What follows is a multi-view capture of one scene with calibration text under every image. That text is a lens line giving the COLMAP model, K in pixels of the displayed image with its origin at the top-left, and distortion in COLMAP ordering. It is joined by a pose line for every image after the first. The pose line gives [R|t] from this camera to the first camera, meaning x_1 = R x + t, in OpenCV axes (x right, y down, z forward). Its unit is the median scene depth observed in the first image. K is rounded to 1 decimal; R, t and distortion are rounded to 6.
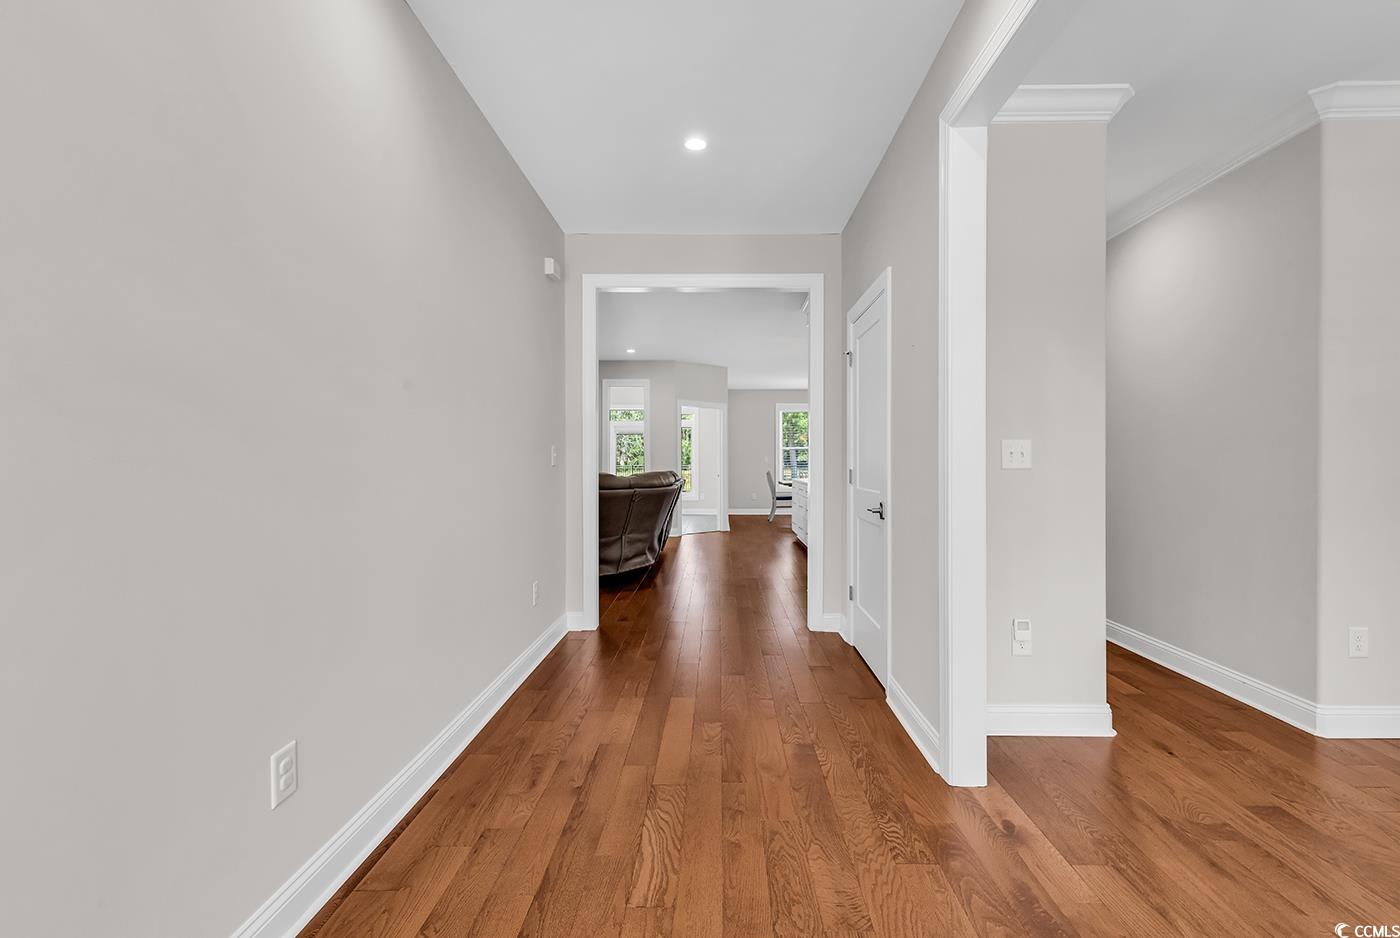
lens RADIAL K [[624.4, 0, 704.9], [0, 624.4, 464.6], [0, 0, 1]] dist [0.004665, 0.000204]
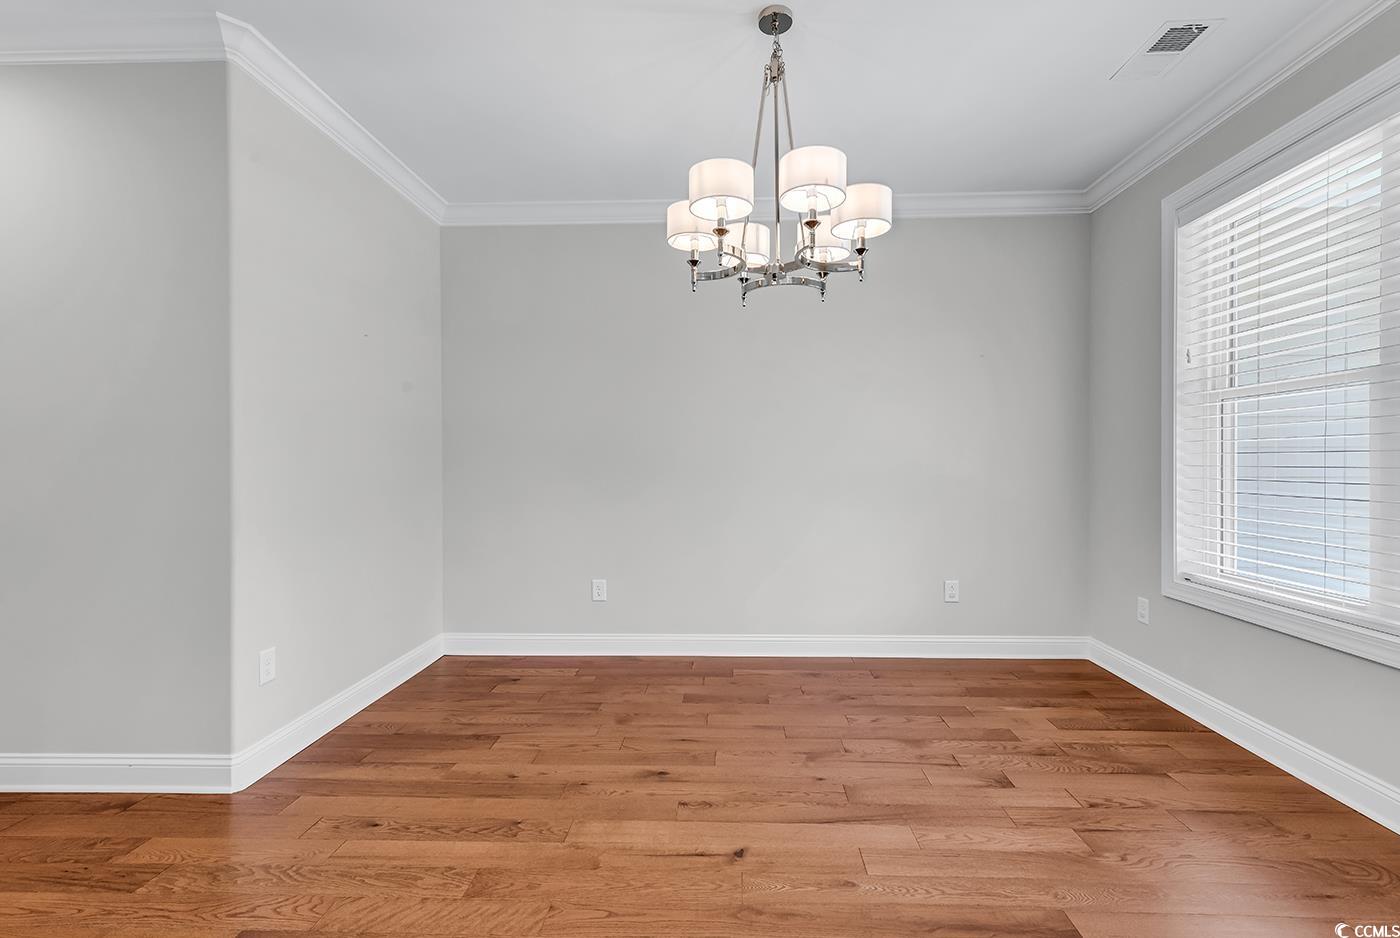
lens RADIAL K [[624.4, 0, 709.4], [0, 624.4, 467.0], [0, 0, 1]] dist [0.004665, 0.000204]
pose [[0.005911, -0.007698, 0.999953, 0.141850], [0.009625, 0.999924, 0.007641, -0.004870], [-0.999936, 0.009579, 0.005985, 0.352327]]
